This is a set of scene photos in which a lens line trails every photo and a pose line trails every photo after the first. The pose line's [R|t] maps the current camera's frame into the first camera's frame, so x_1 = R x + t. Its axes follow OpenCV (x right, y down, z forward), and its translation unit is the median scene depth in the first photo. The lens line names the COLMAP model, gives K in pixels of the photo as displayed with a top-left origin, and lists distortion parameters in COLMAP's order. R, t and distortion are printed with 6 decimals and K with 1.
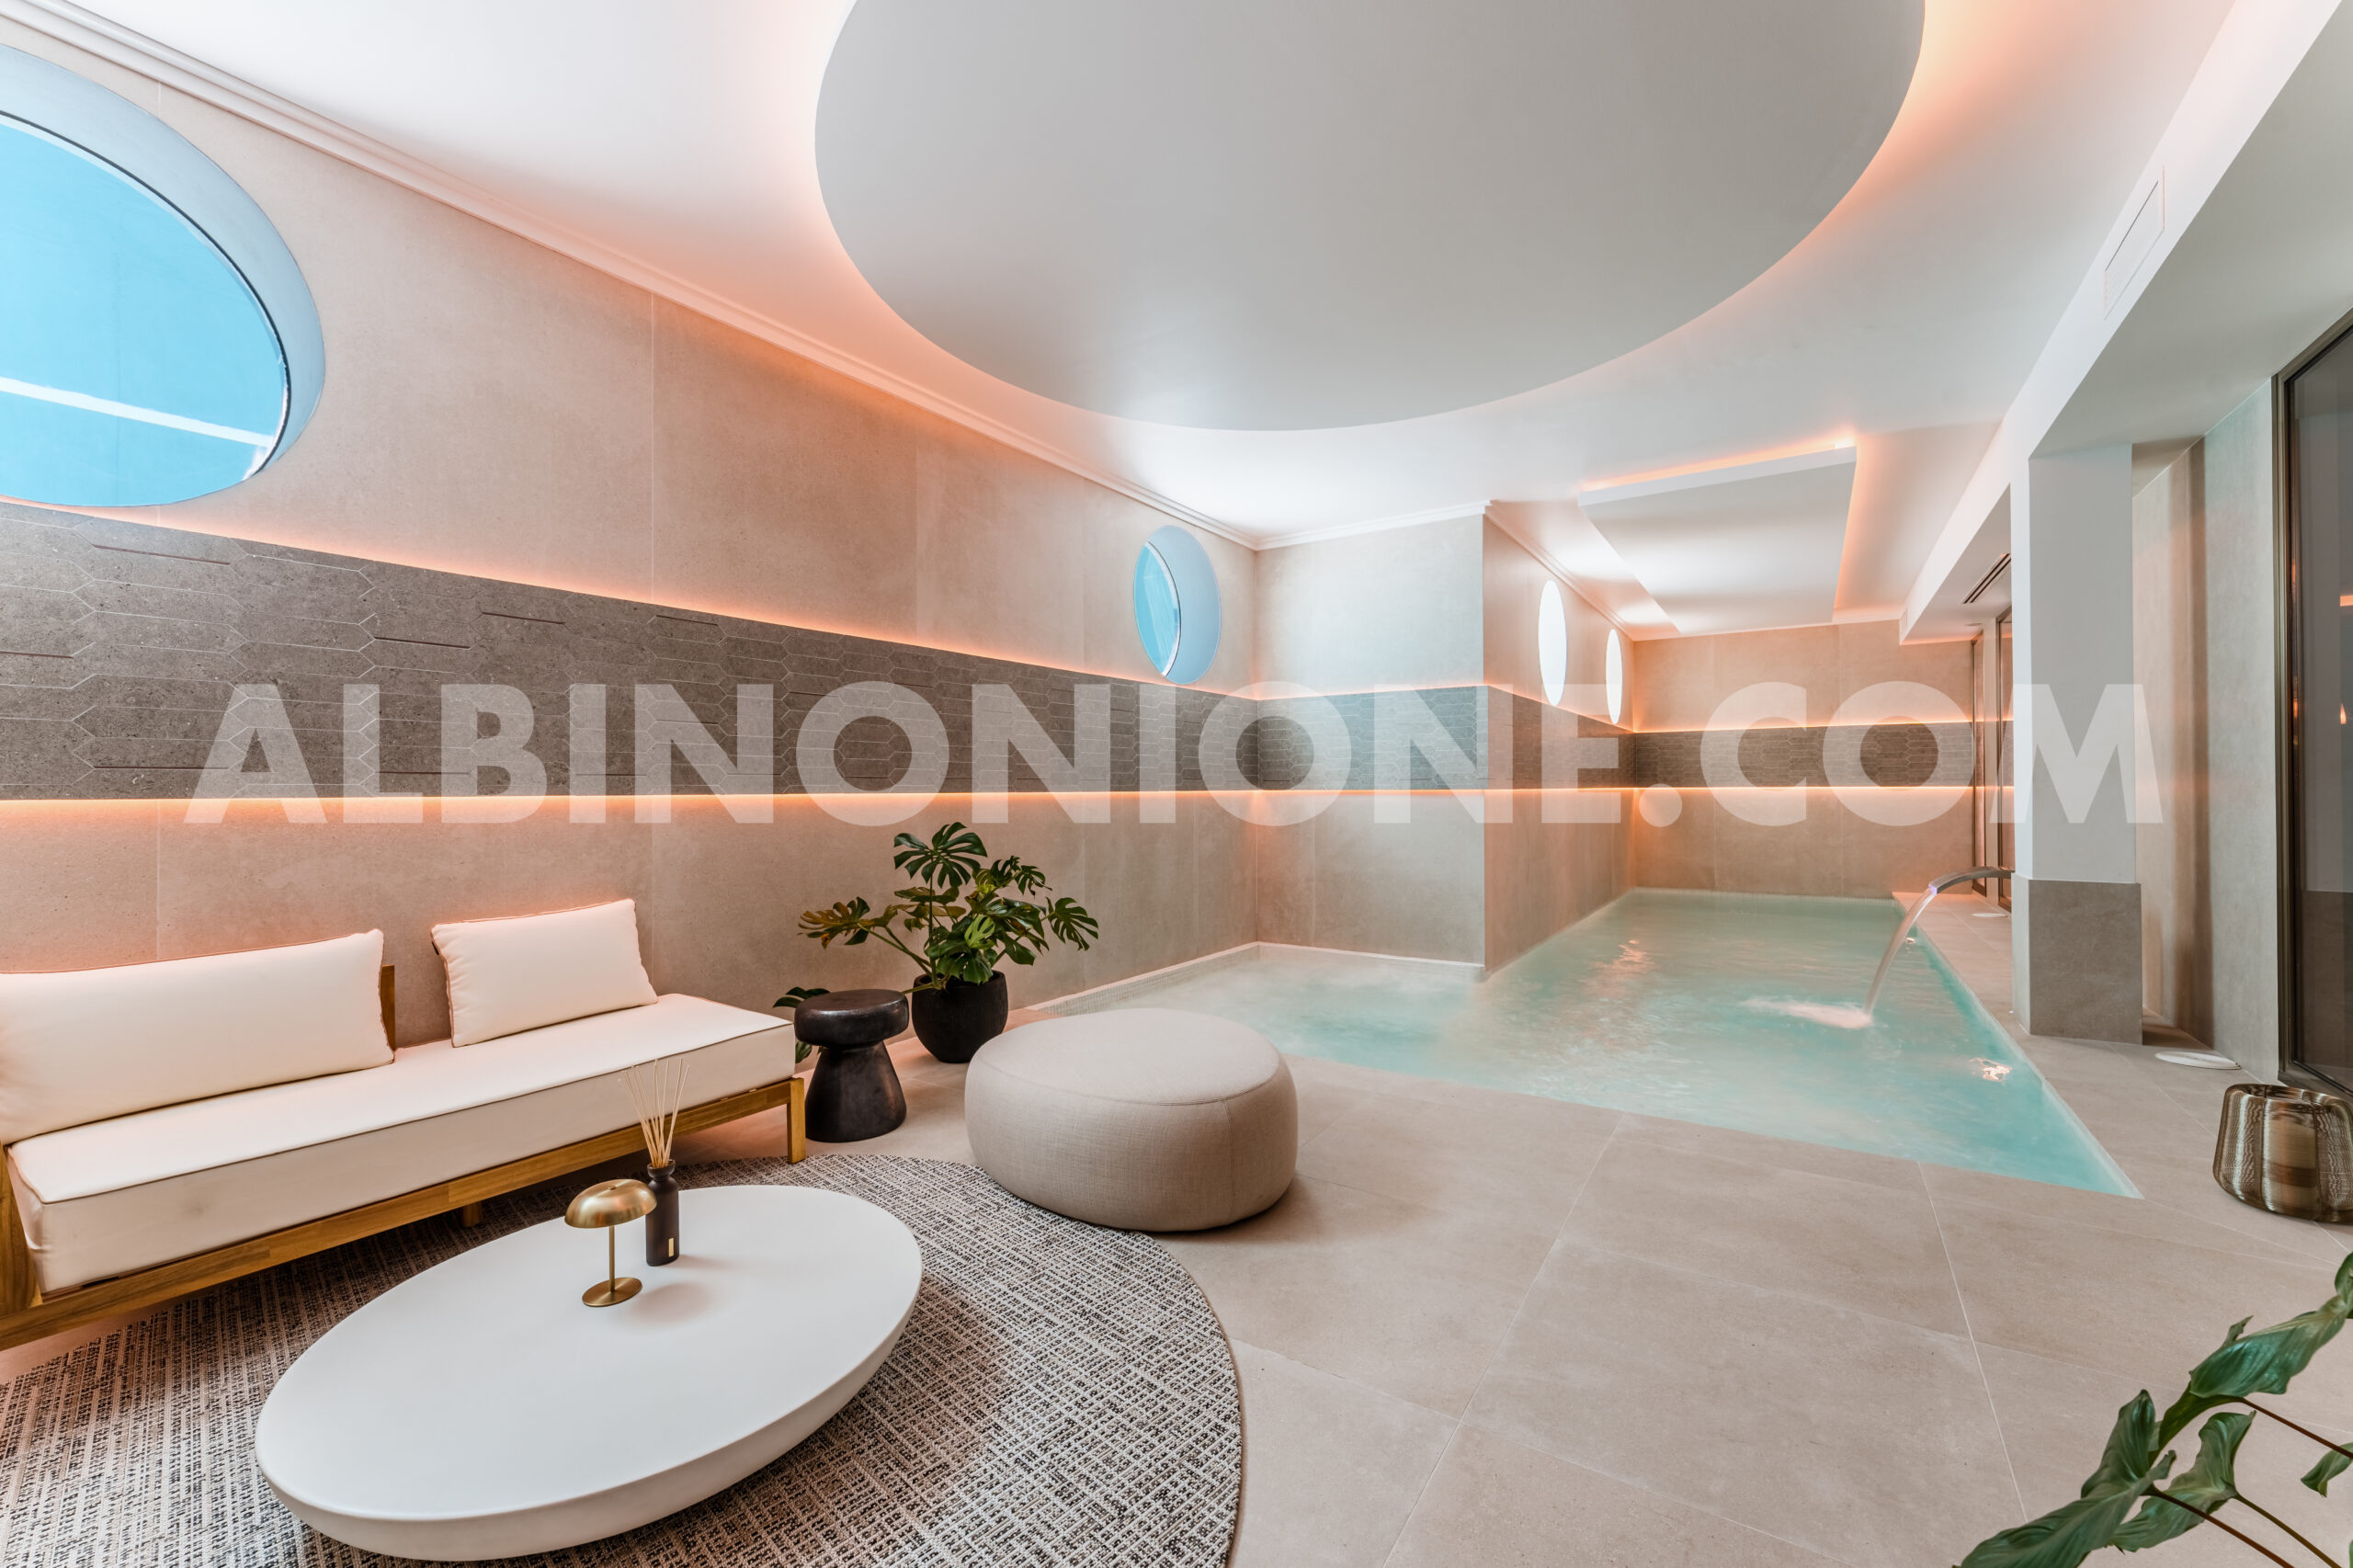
lens RADIAL K [[947.1, 0, 1177.7], [0, 947.1, 780.2], [0, 0, 1]] dist [0.001505, -0.000103]
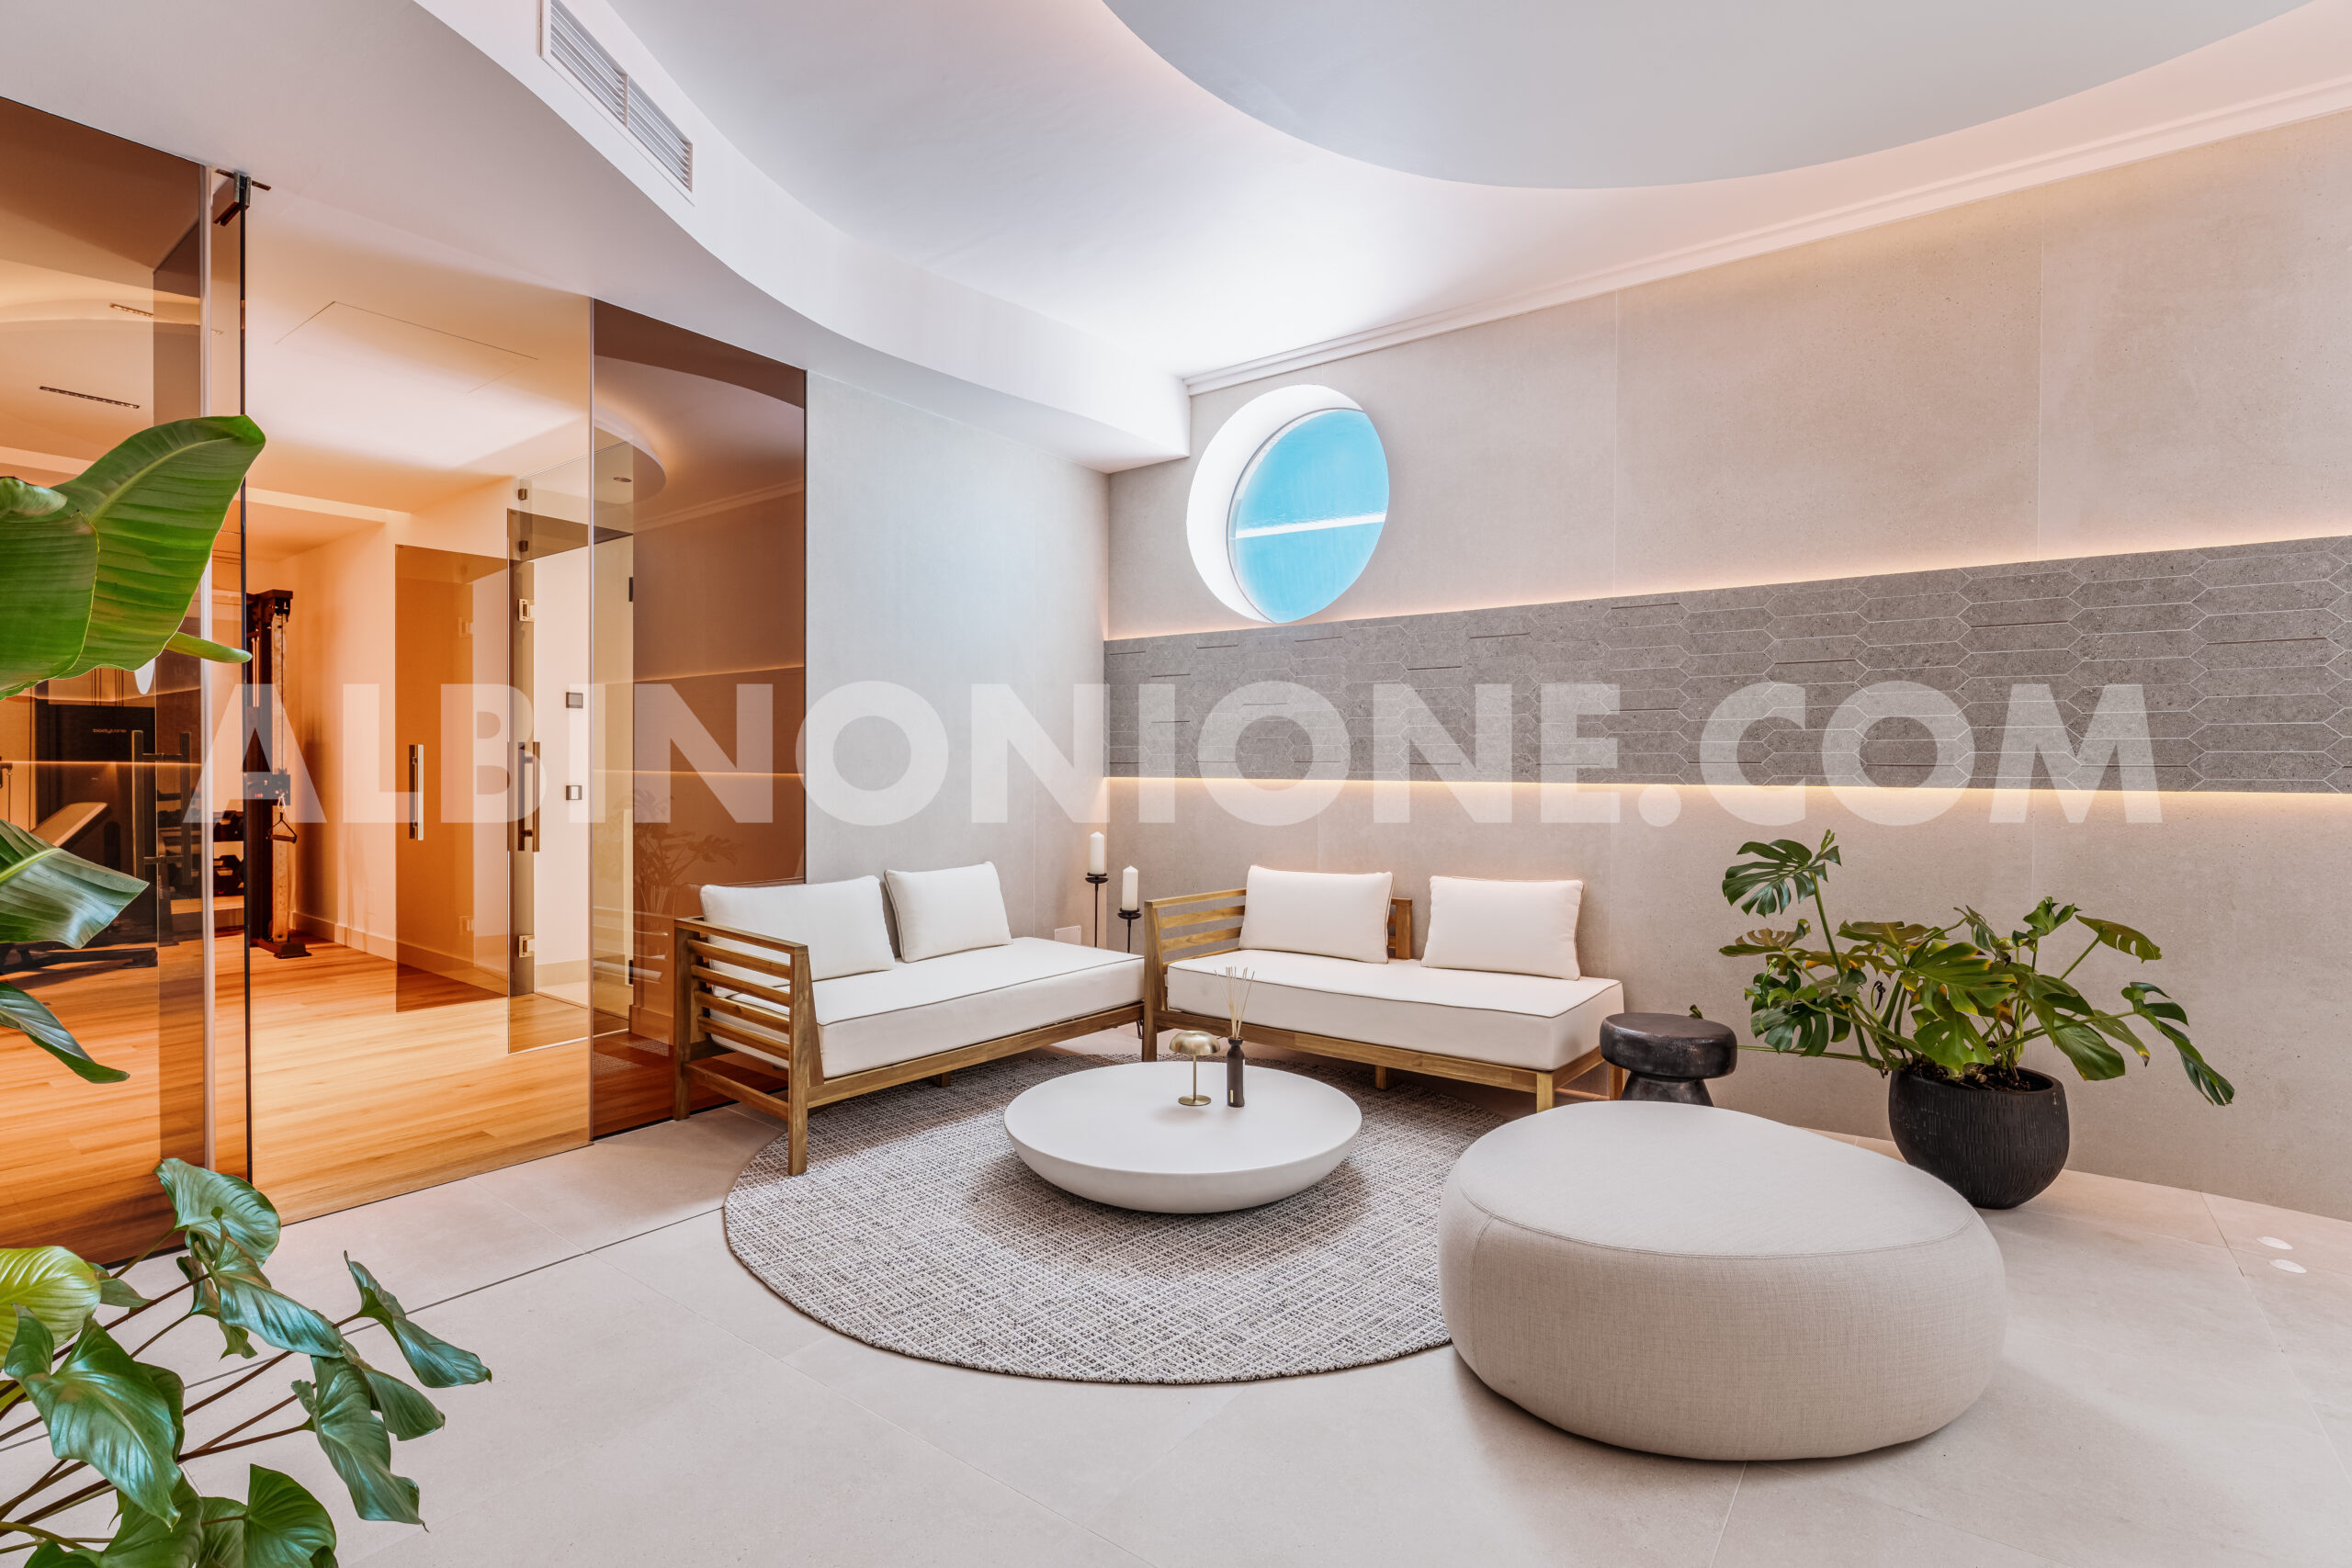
lens RADIAL K [[1107.0, 0, 1174.6], [0, 1107.0, 778.8], [0, 0, 1]] dist [0.000942, 0.000174]
pose [[-0.067897, 0.007766, -0.997662, 0.745580], [-0.001331, 0.999968, 0.007875, 0.001602], [0.997691, 0.001863, -0.067884, 0.675951]]
